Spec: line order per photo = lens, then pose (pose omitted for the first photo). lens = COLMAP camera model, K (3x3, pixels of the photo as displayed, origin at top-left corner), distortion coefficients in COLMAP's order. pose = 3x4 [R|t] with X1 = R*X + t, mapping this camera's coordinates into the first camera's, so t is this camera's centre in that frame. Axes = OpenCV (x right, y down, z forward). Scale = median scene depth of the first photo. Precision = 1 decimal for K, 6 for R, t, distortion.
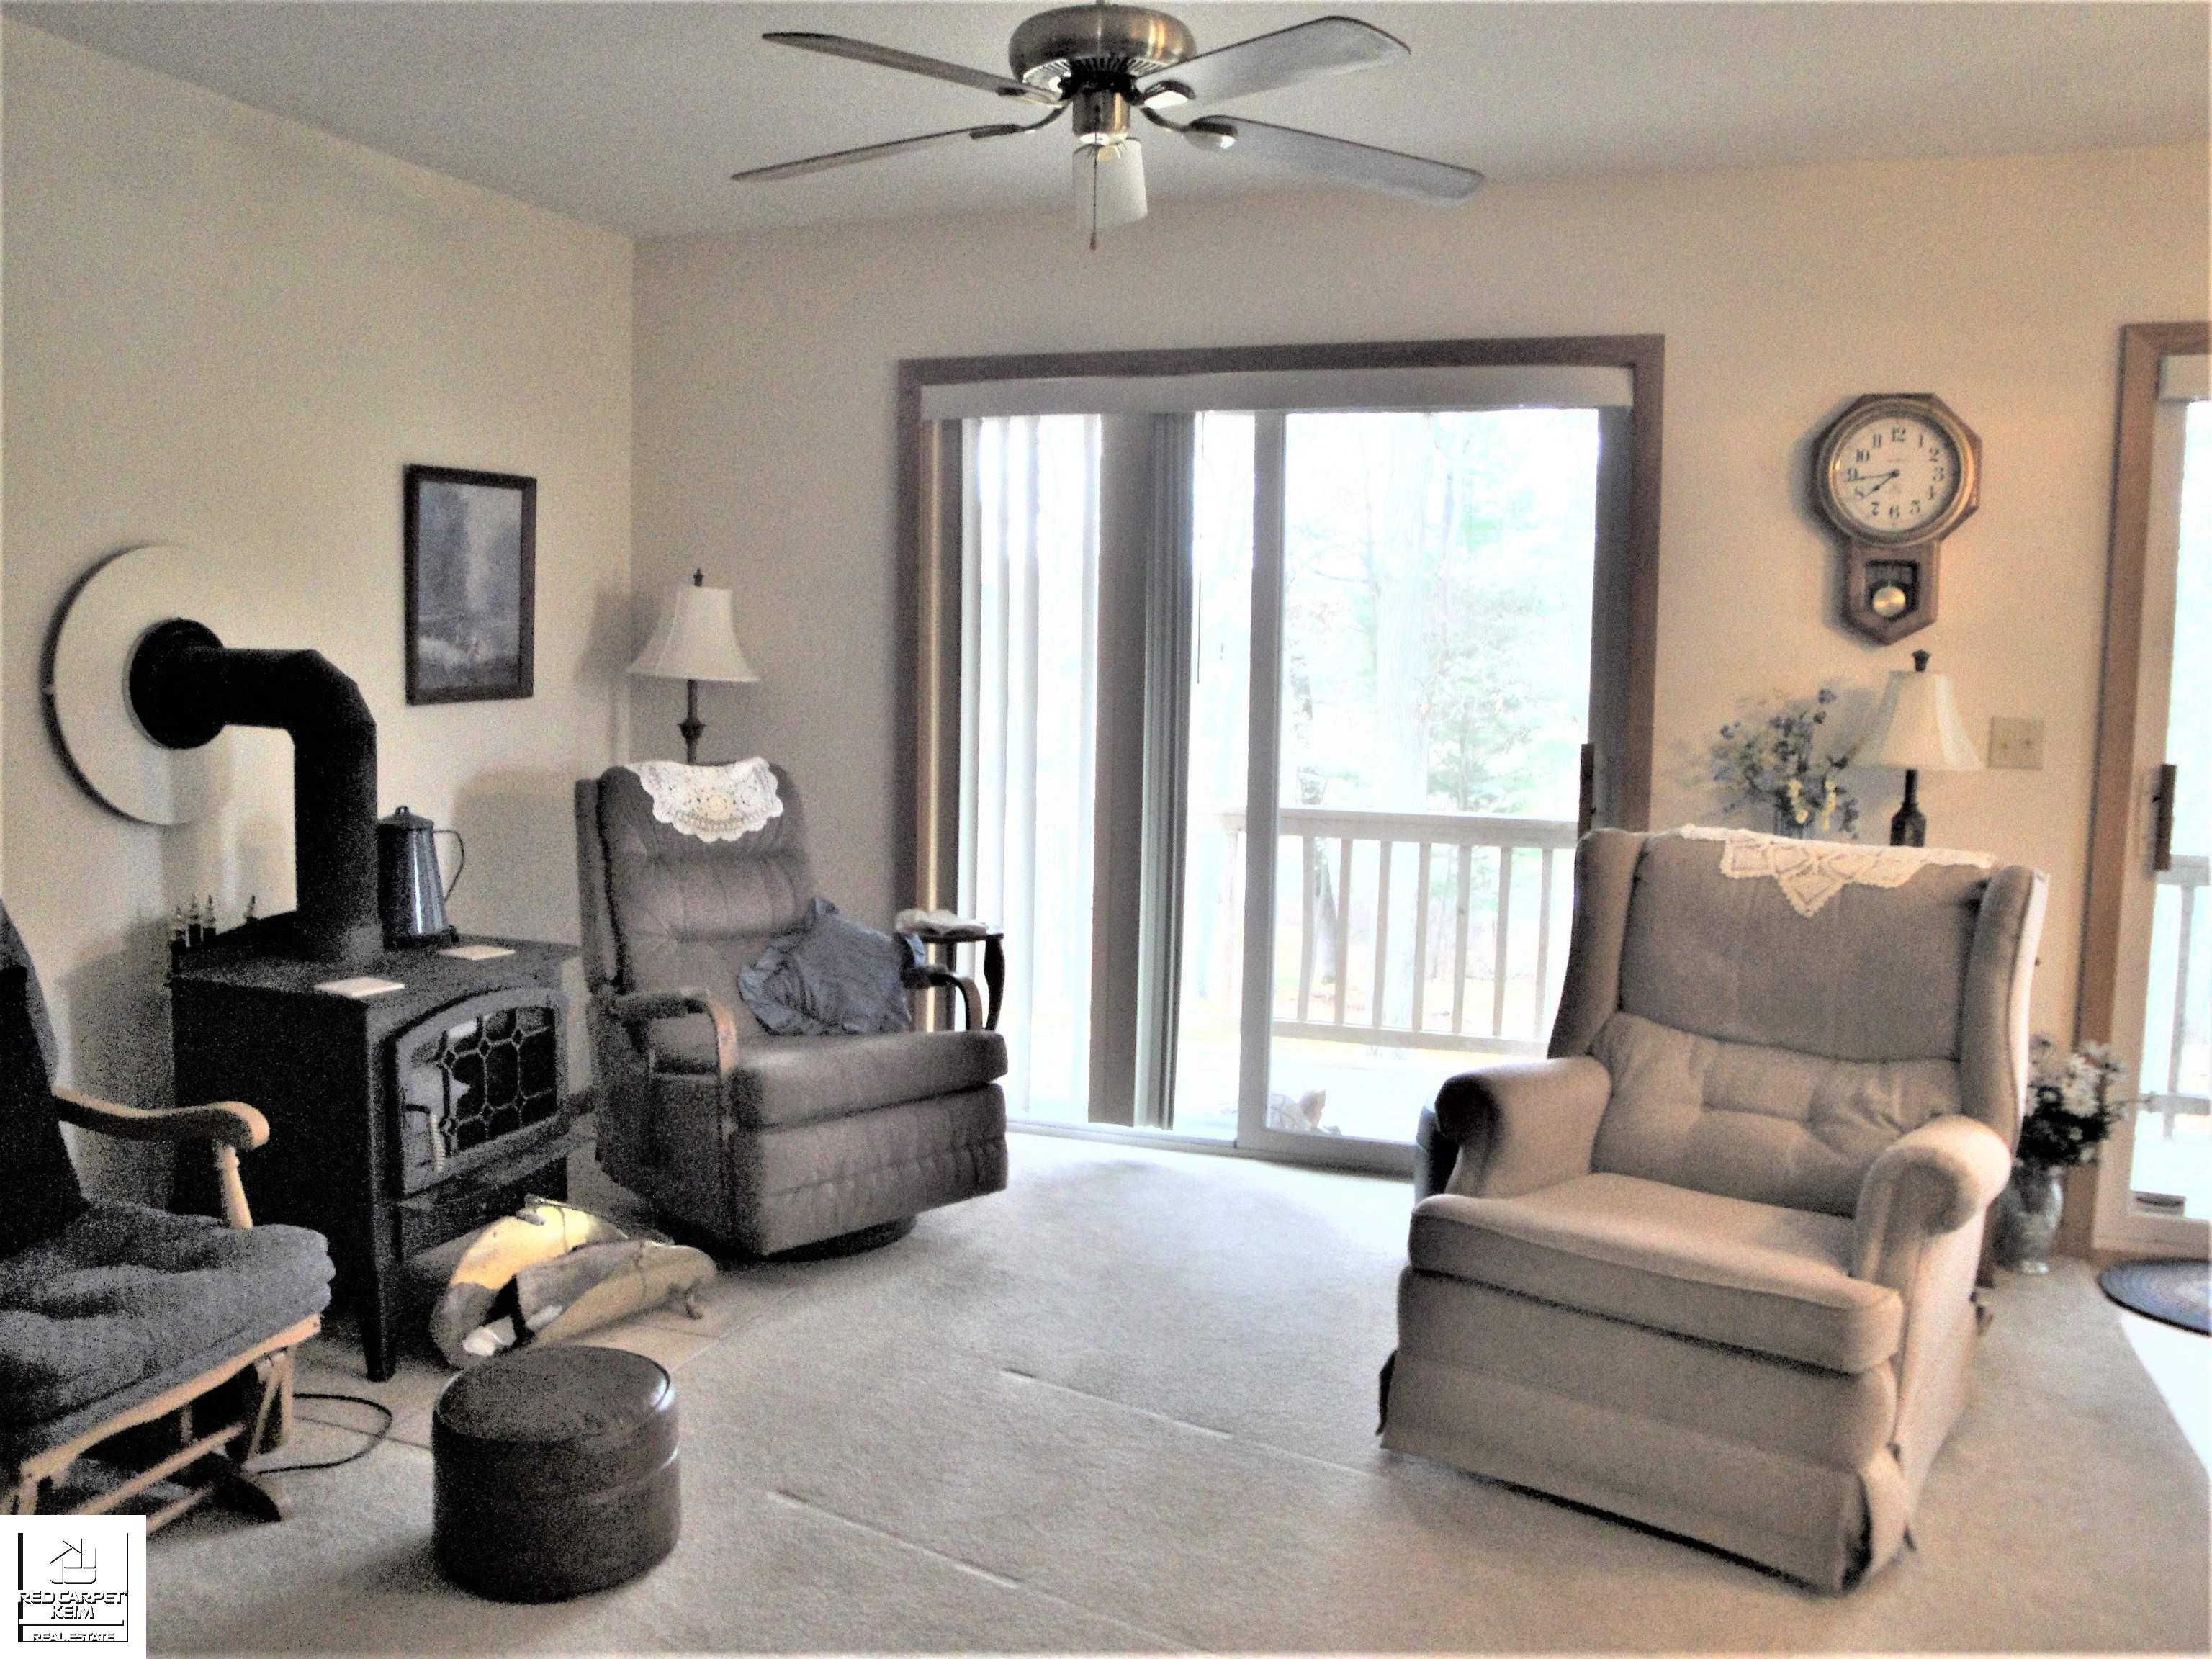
lens RADIAL K [[1835.4, 0, 1106.8], [0, 1835.4, 838.0], [0, 0, 1]] dist [-0.134054, 0.064028]
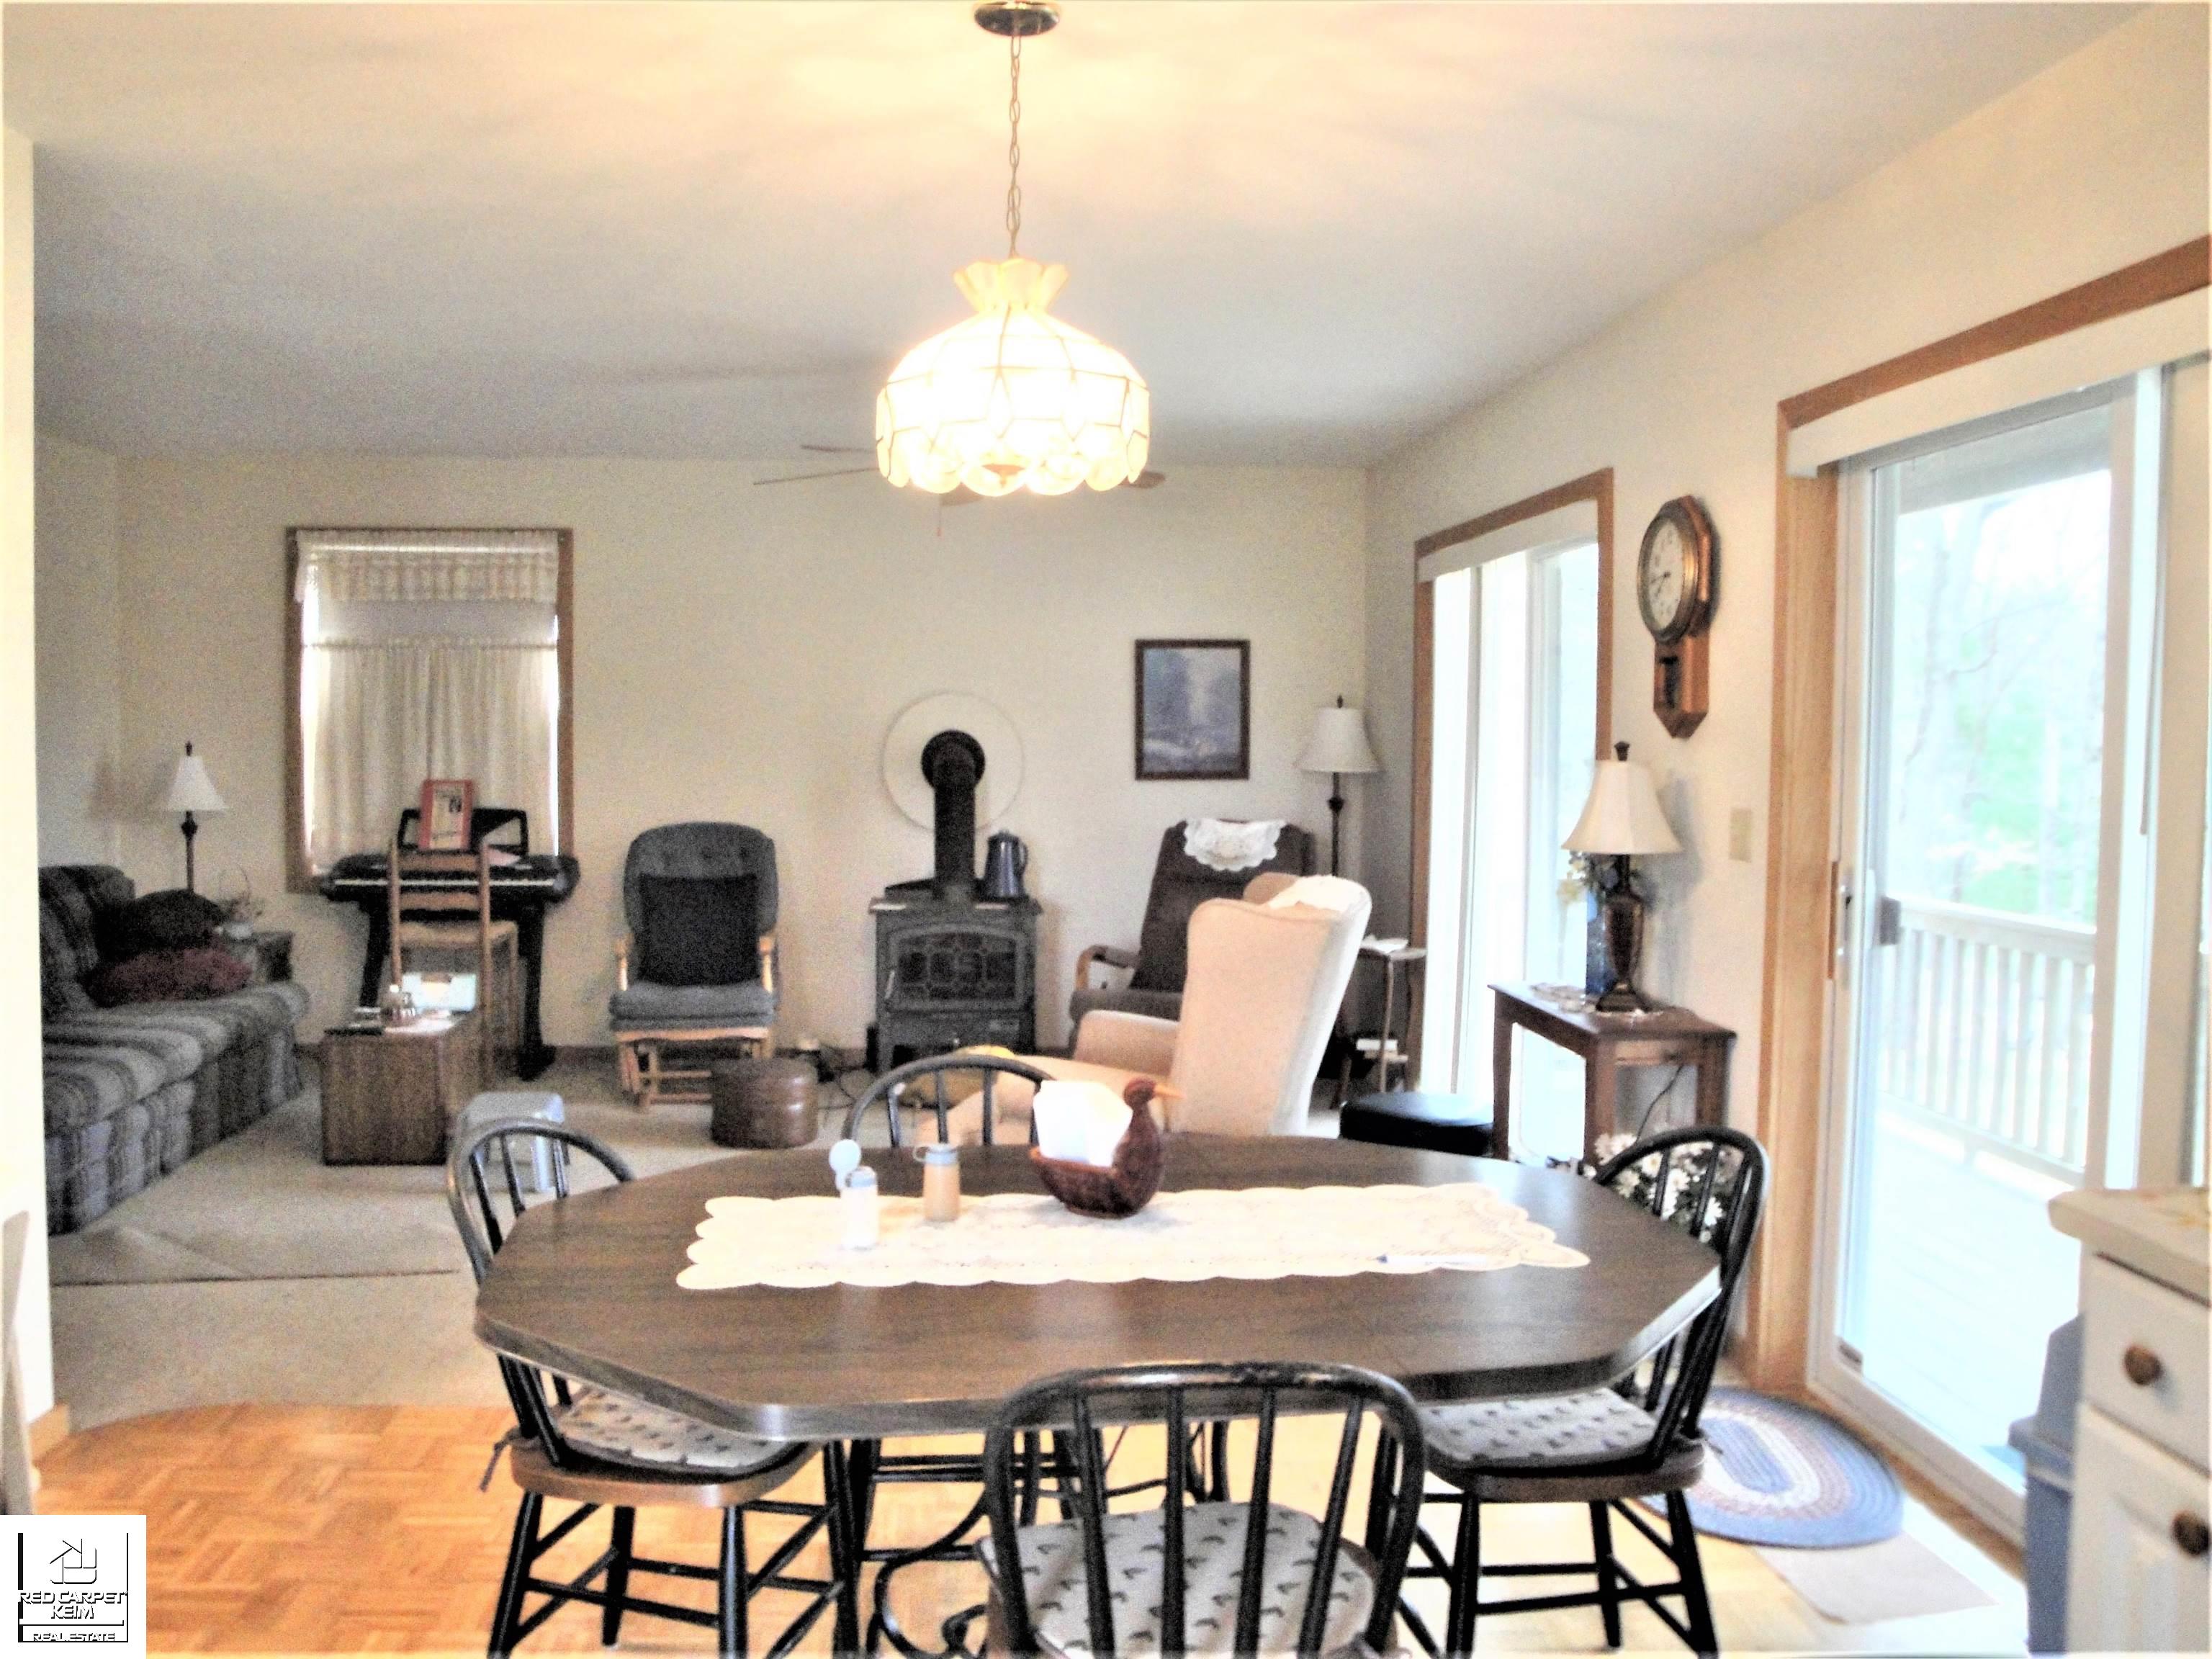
lens RADIAL K [[1835.4, 0, 1113.4], [0, 1835.4, 828.1], [0, 0, 1]] dist [-0.134054, 0.064028]
pose [[0.430691, 0.037010, -0.901740, 1.136581], [-0.094666, 0.995500, -0.004356, -0.018140], [0.897521, 0.087240, 0.432256, 0.225447]]
